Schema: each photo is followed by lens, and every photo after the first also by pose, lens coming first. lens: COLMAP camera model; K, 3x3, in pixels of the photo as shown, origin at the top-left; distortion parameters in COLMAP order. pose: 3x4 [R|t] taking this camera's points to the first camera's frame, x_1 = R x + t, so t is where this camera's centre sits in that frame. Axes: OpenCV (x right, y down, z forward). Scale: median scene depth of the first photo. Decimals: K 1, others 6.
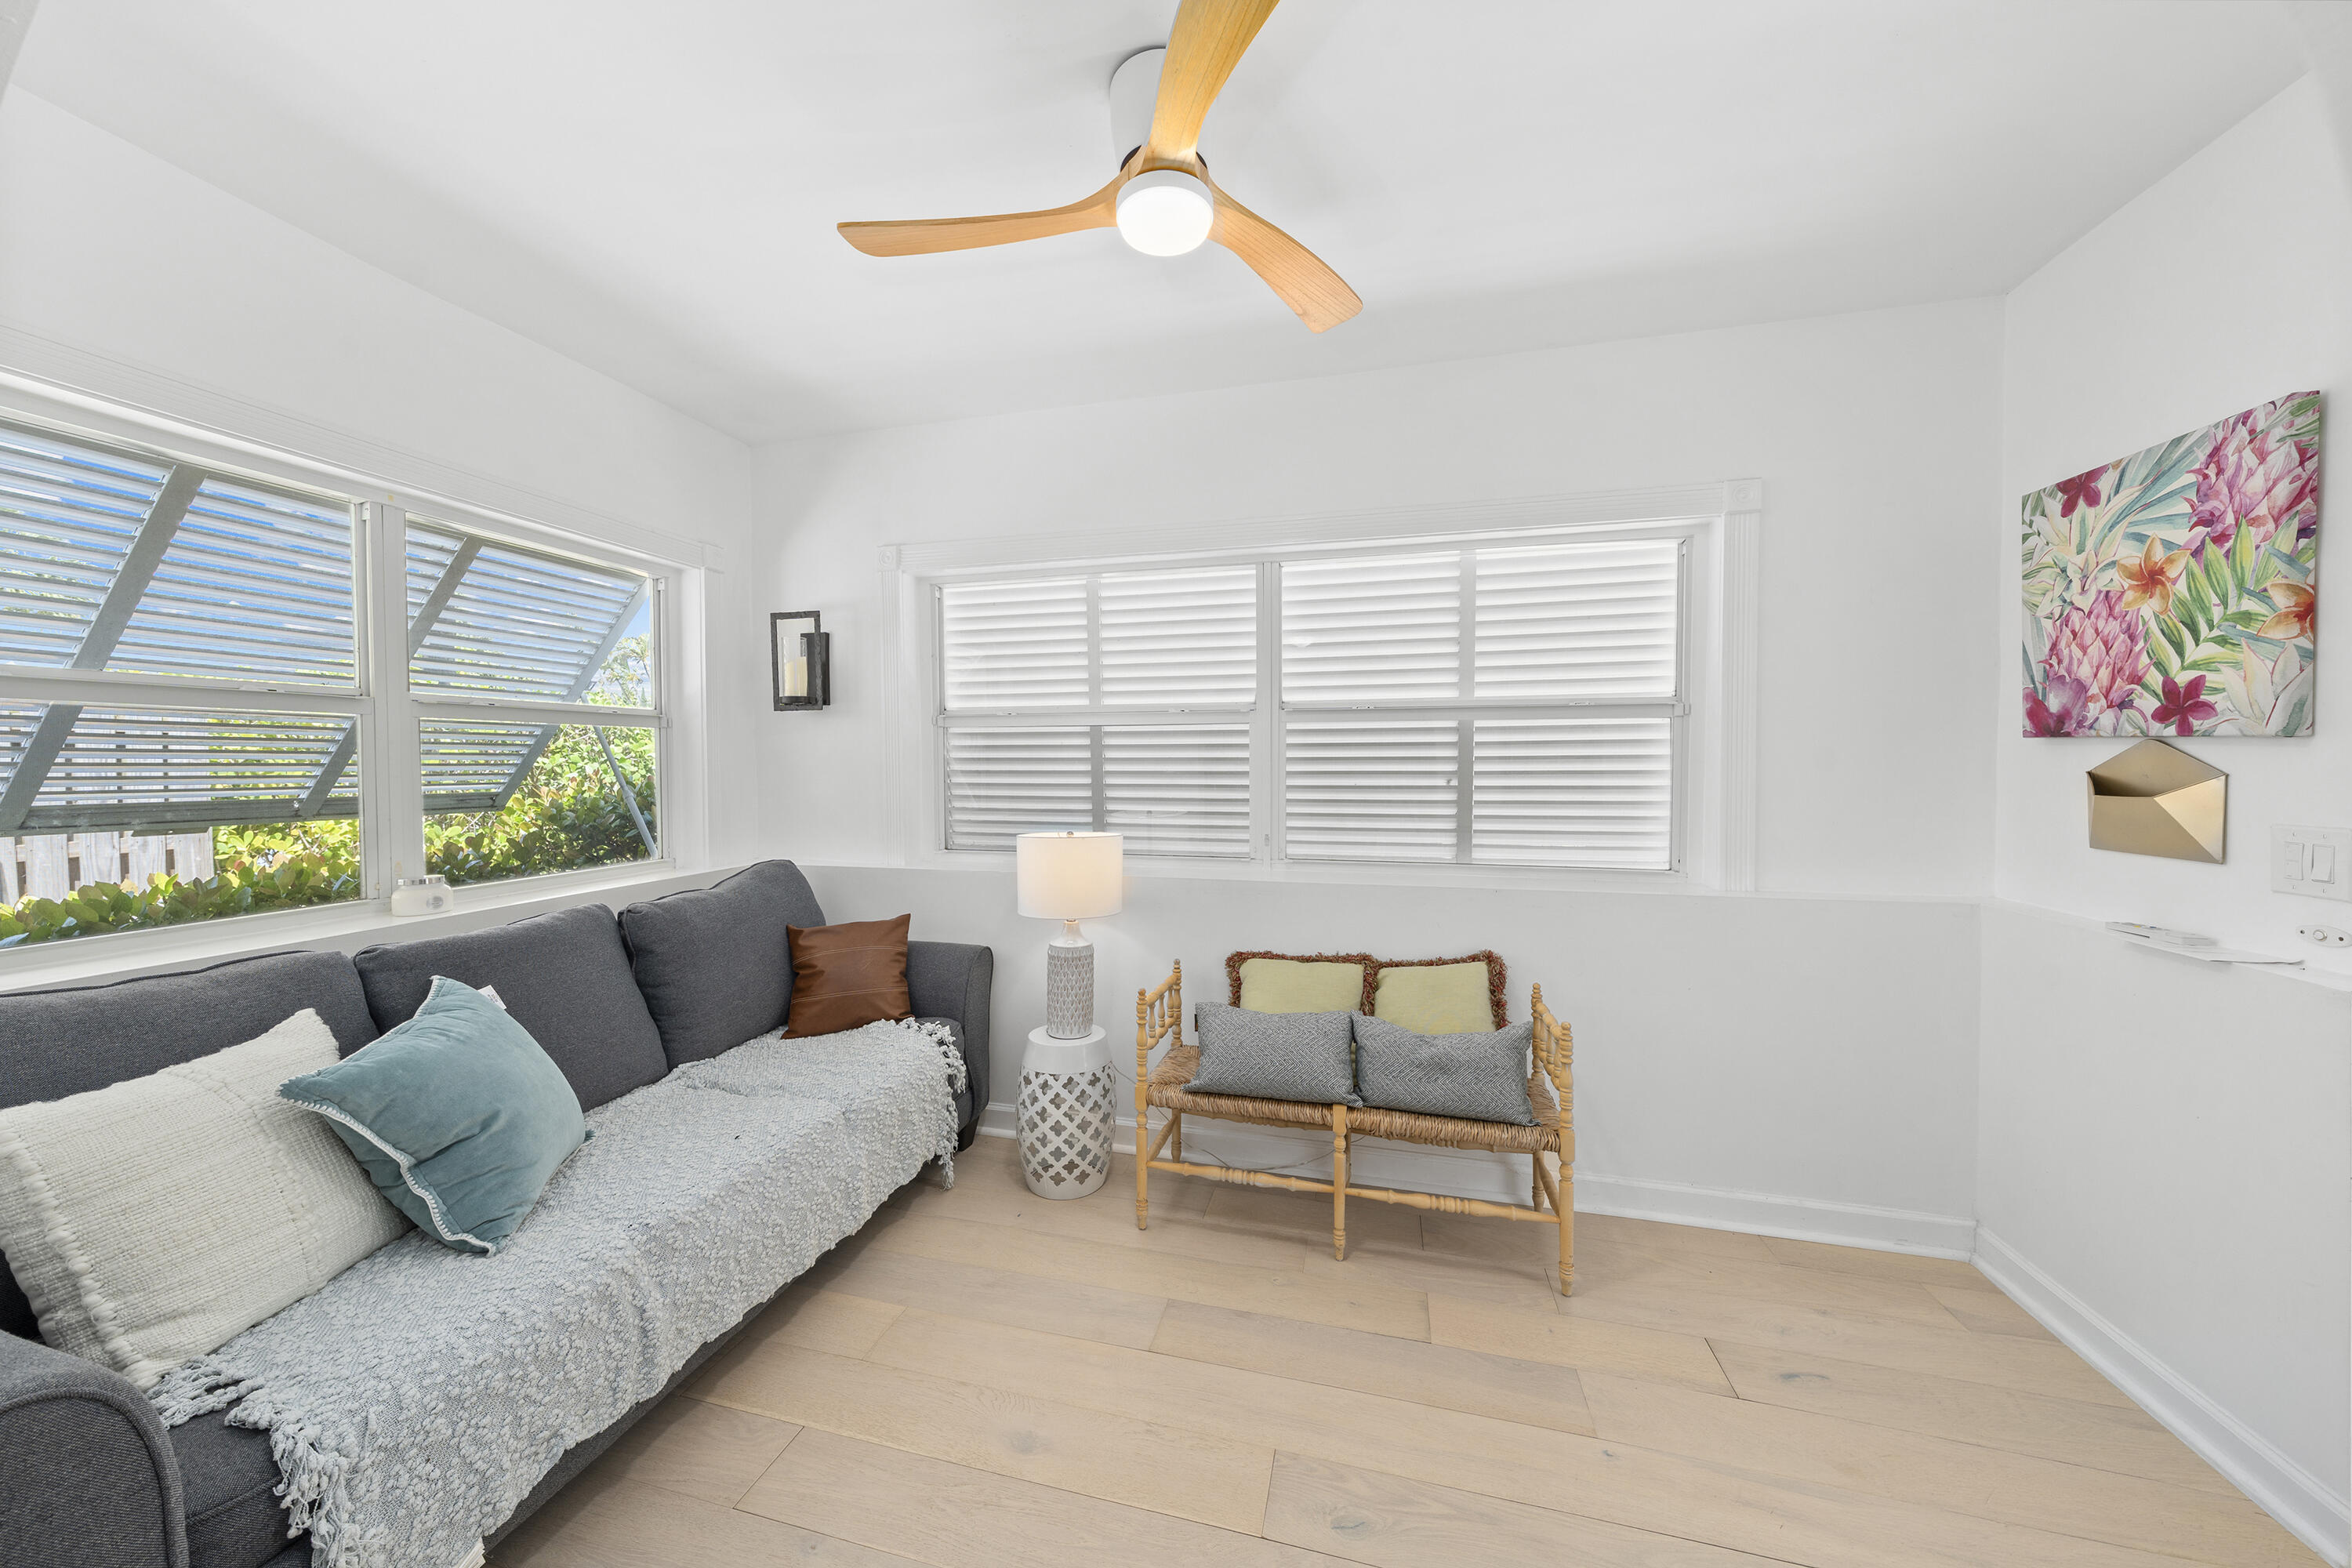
lens RADIAL K [[806.5, 0, 1159.1], [0, 806.5, 772.2], [0, 0, 1]] dist [-0.001972, -0.000033]
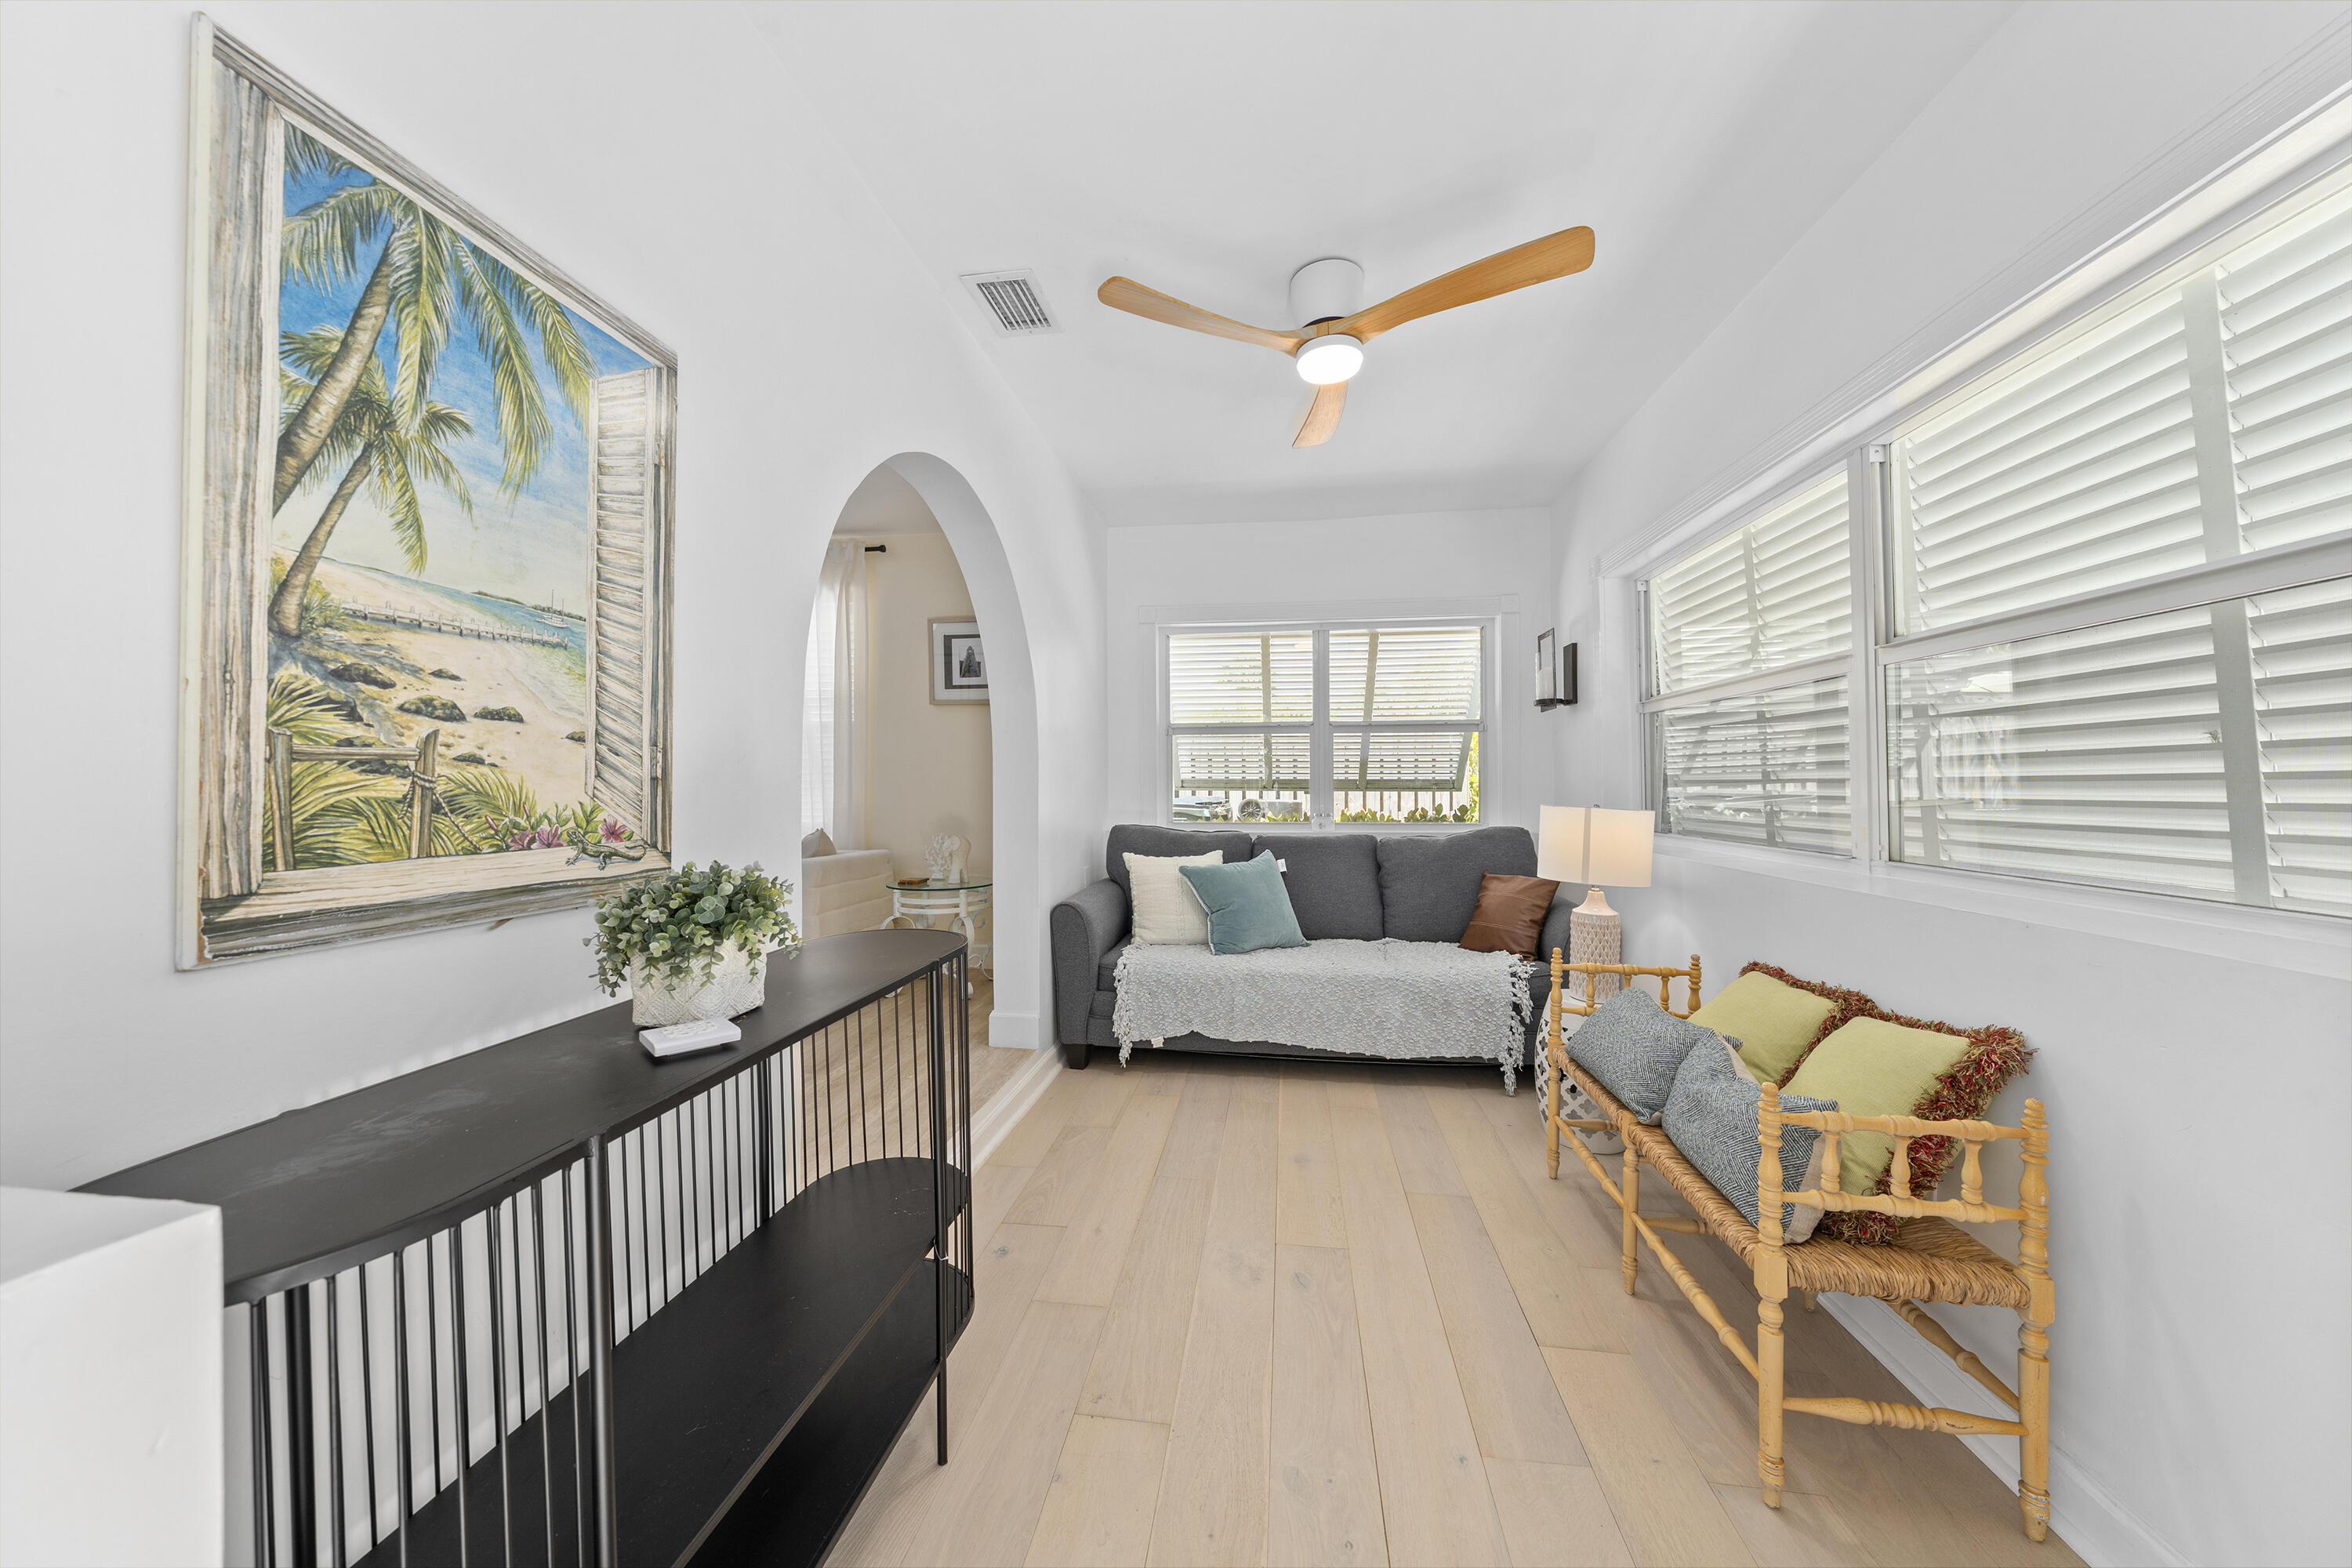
lens RADIAL K [[814.7, 0, 1176.0], [0, 814.7, 784.0], [0, 0, 1]] dist [-0.000484, -0.000055]
pose [[0.118552, -0.000523, -0.992948, 0.893434], [-0.014077, 0.999898, -0.002208, 0.058572], [0.992848, 0.014240, 0.118533, 0.347688]]
